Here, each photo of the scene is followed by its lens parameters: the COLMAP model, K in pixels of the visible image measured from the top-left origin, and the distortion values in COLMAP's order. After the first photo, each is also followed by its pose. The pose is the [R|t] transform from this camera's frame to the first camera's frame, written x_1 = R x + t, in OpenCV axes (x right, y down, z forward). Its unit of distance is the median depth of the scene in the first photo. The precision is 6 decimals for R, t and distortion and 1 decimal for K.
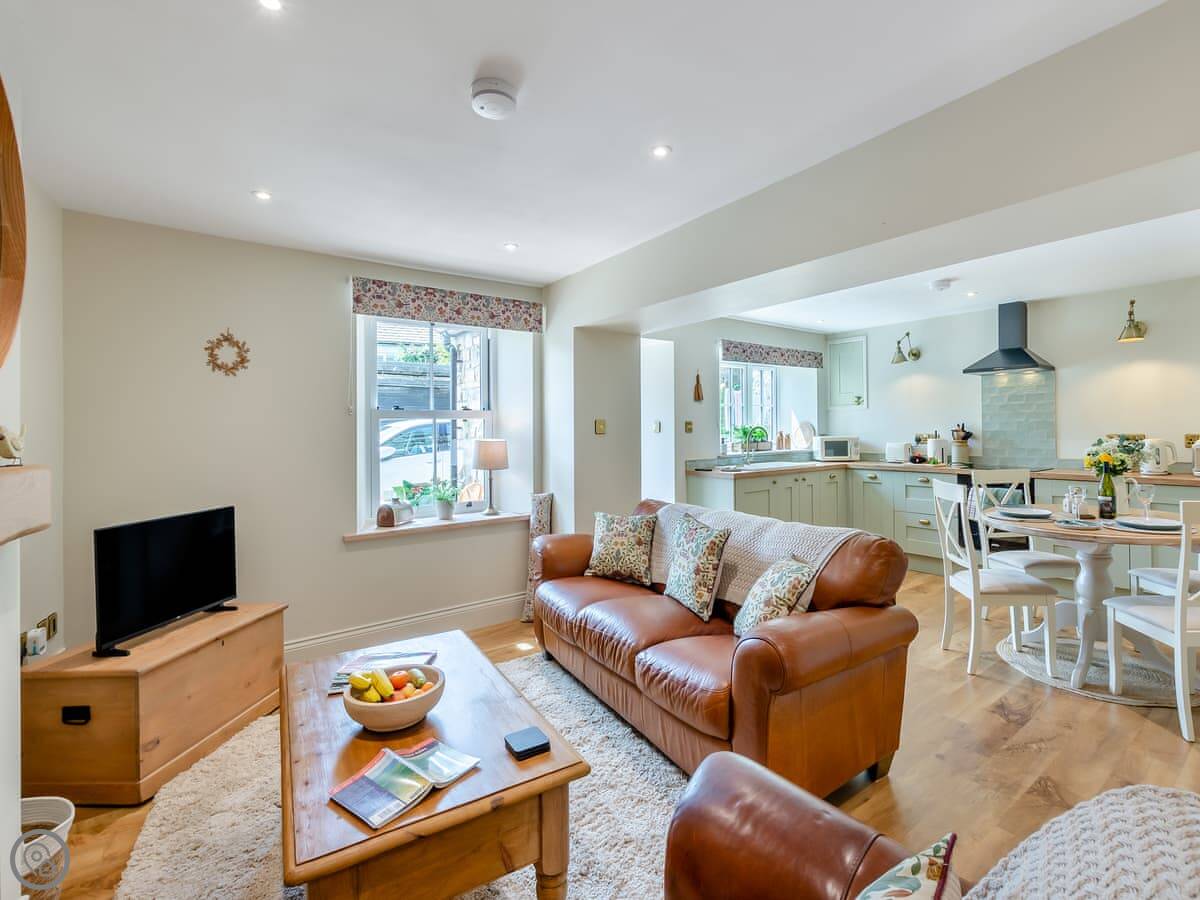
lens RADIAL K [[564.1, 0, 648.5], [0, 564.1, 423.7], [0, 0, 1]] dist [0.029042, -0.000025]
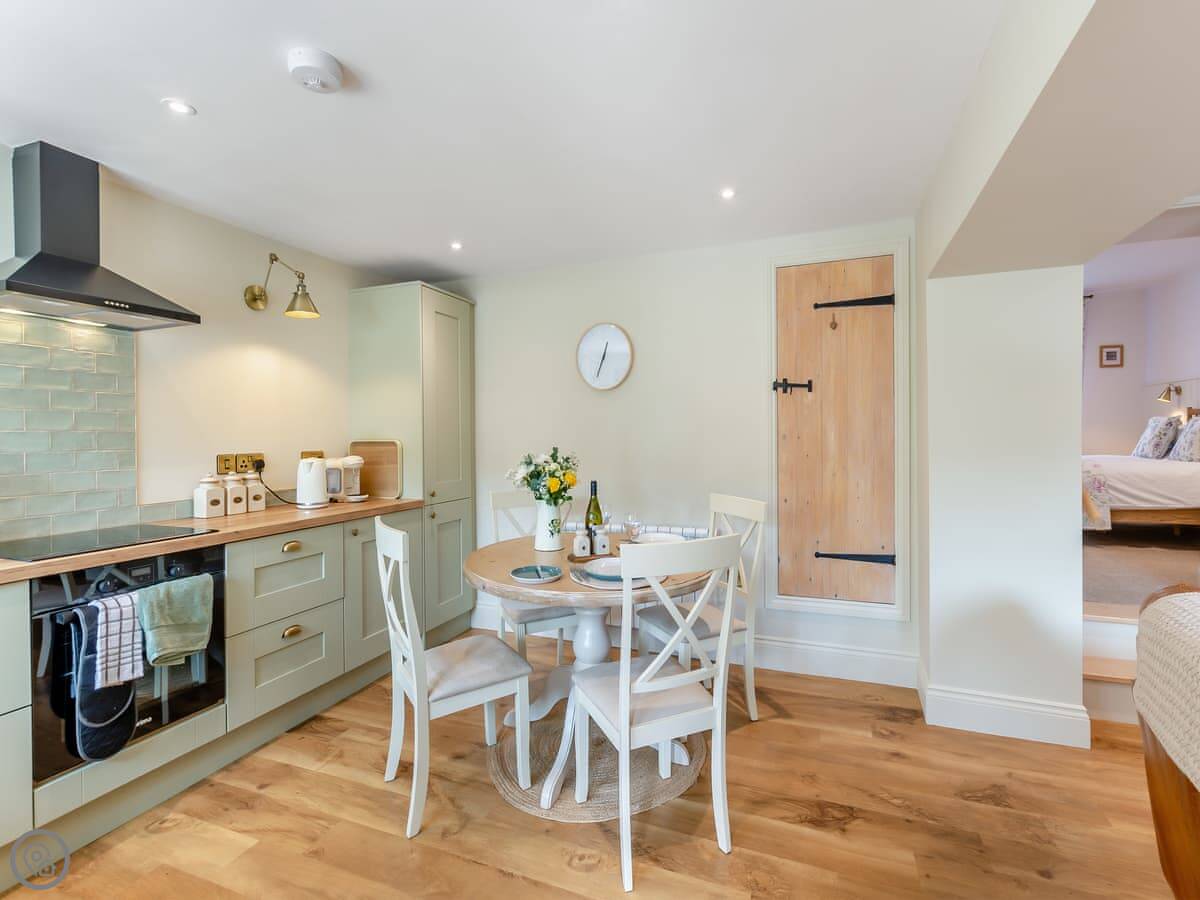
lens RADIAL K [[540.6, 0, 607.0], [0, 540.6, 437.4], [0, 0, 1]] dist [-0.000885, -0.000595]
pose [[-0.500272, 0.011408, 0.865793, 0.079389], [0.007116, 0.999934, -0.009063, 0.007386], [-0.865839, 0.001627, -0.500320, 0.798856]]
